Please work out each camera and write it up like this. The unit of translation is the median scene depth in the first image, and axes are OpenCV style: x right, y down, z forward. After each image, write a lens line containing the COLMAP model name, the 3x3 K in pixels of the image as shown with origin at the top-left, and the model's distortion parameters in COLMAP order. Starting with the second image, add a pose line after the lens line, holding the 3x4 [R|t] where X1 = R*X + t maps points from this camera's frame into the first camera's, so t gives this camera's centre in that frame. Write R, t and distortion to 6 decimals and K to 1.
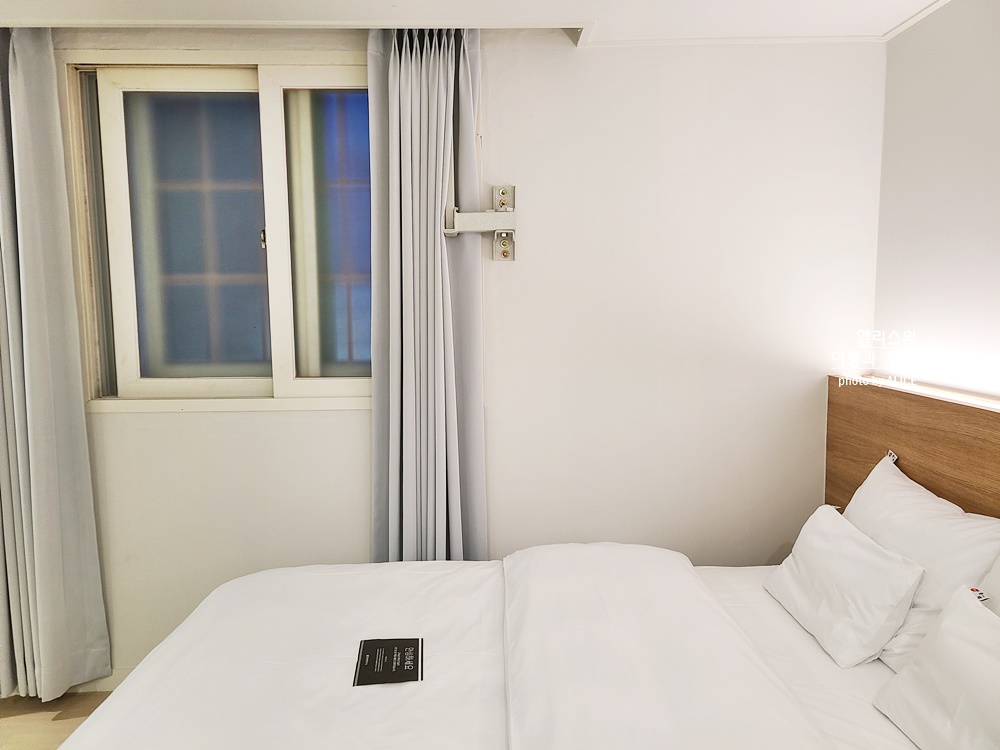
lens RADIAL K [[746.7, 0, 500.0], [0, 746.7, 375.0], [0, 0, 1]] dist [0.040455, -0.004126]
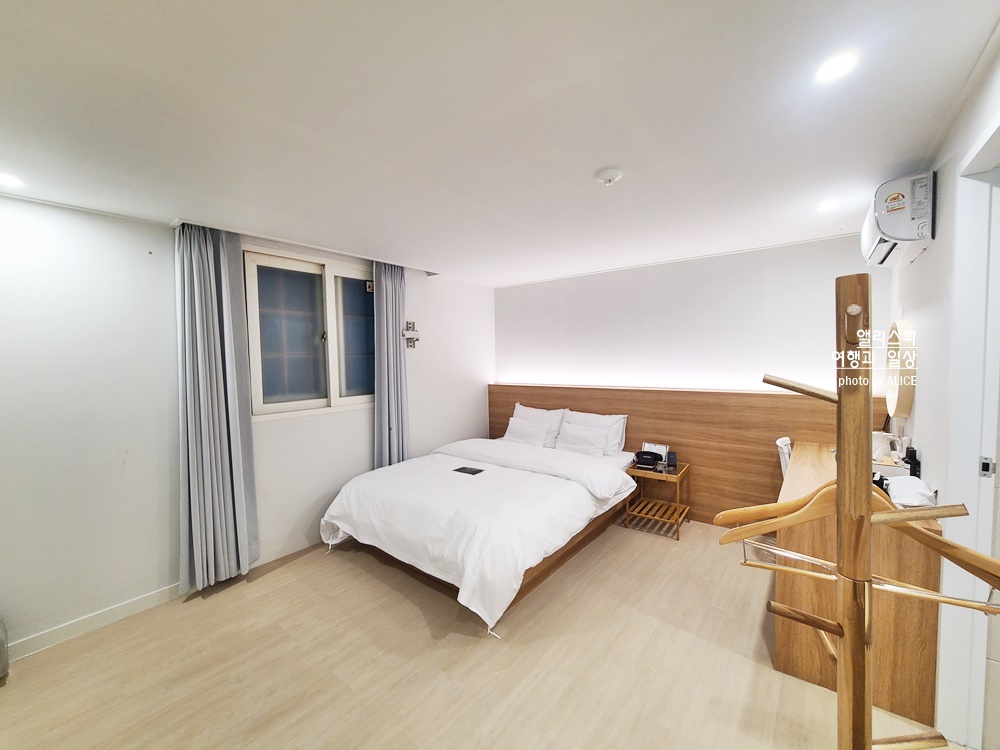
lens RADIAL K [[404.8, 0, 494.4], [0, 404.8, 379.1], [0, 0, 1]] dist [-0.001529, -0.000092]
pose [[0.642471, -0.047383, 0.764844, -0.947145], [0.086776, 0.996165, -0.011179, 0.002363], [-0.761381, 0.073552, 0.644119, -0.181189]]
